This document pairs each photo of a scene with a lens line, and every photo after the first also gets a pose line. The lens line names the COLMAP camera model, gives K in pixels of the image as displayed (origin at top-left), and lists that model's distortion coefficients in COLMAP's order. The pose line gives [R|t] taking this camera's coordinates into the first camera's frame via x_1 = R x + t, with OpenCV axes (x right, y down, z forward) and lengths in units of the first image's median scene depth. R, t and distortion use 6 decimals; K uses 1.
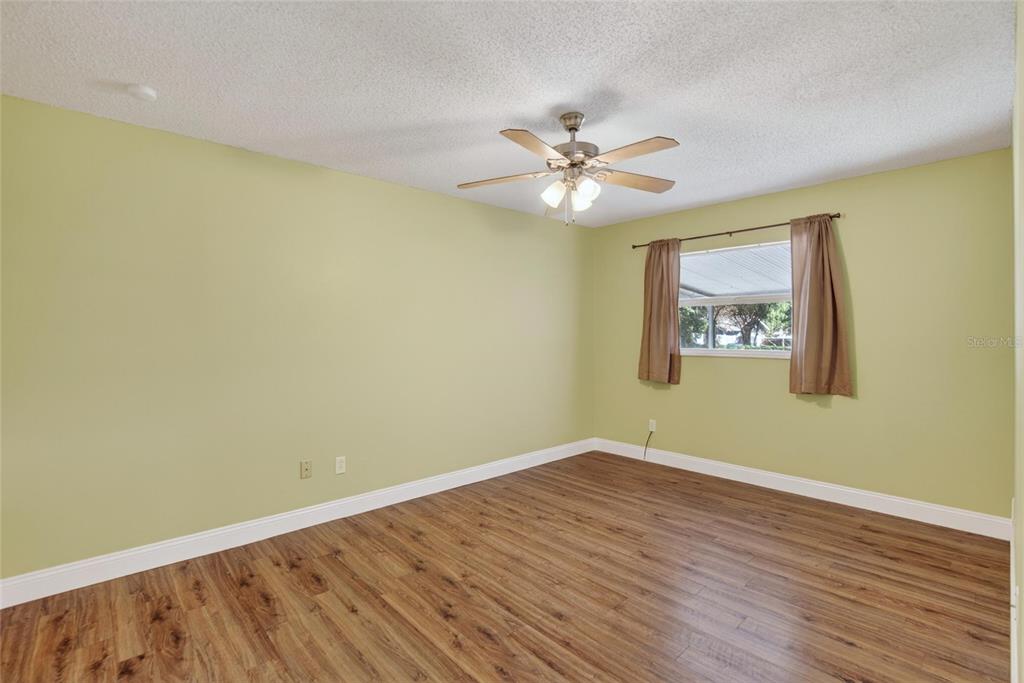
lens RADIAL K [[473.1, 0, 510.5], [0, 473.1, 336.1], [0, 0, 1]] dist [-0.021978, 0.000134]
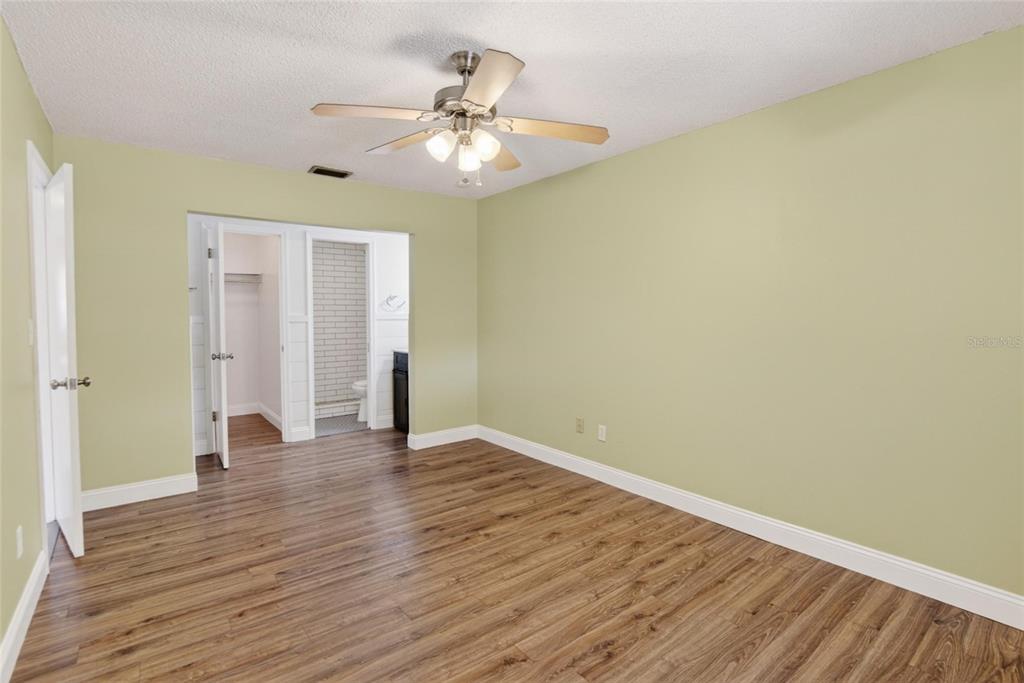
lens RADIAL K [[498.1, 0, 512.4], [0, 498.1, 336.2], [0, 0, 1]] dist [-0.013685, -0.000083]
pose [[-0.086414, 0.051310, -0.994937, 0.855544], [-0.003981, 0.998647, 0.051847, -0.009532], [0.996251, 0.008441, -0.086093, 0.965536]]
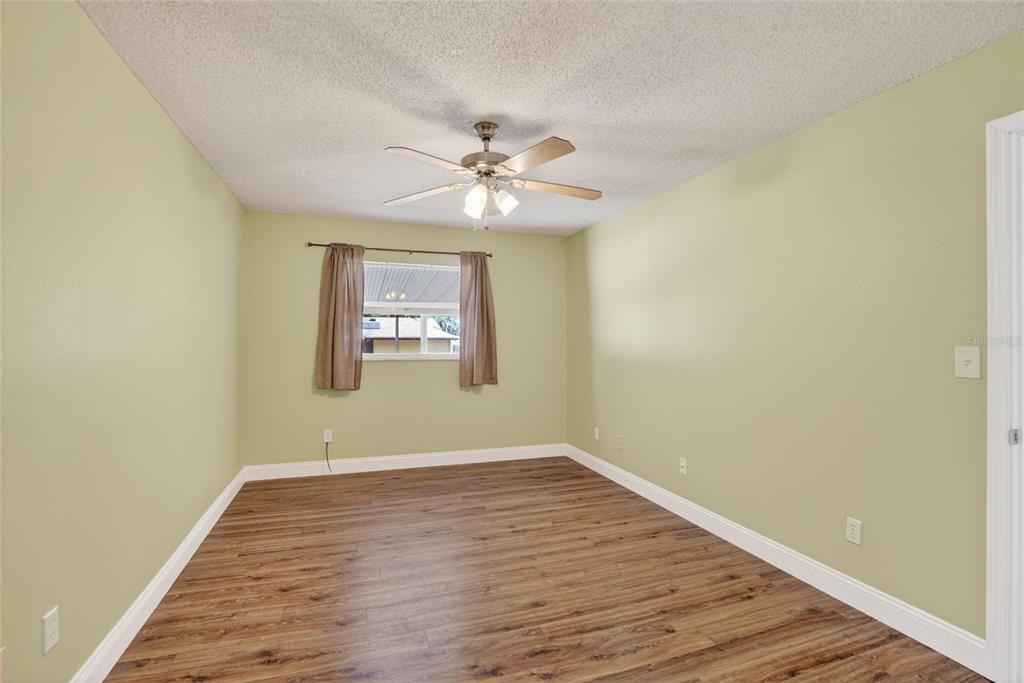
lens RADIAL K [[461.8, 0, 507.8], [0, 461.8, 342.7], [0, 0, 1]] dist [-0.026535, 0.004645]
pose [[0.402505, -0.003093, 0.915413, -0.626032], [0.003044, 0.999993, 0.002040, 0.000248], [-0.915413, 0.001966, 0.402511, 0.460861]]
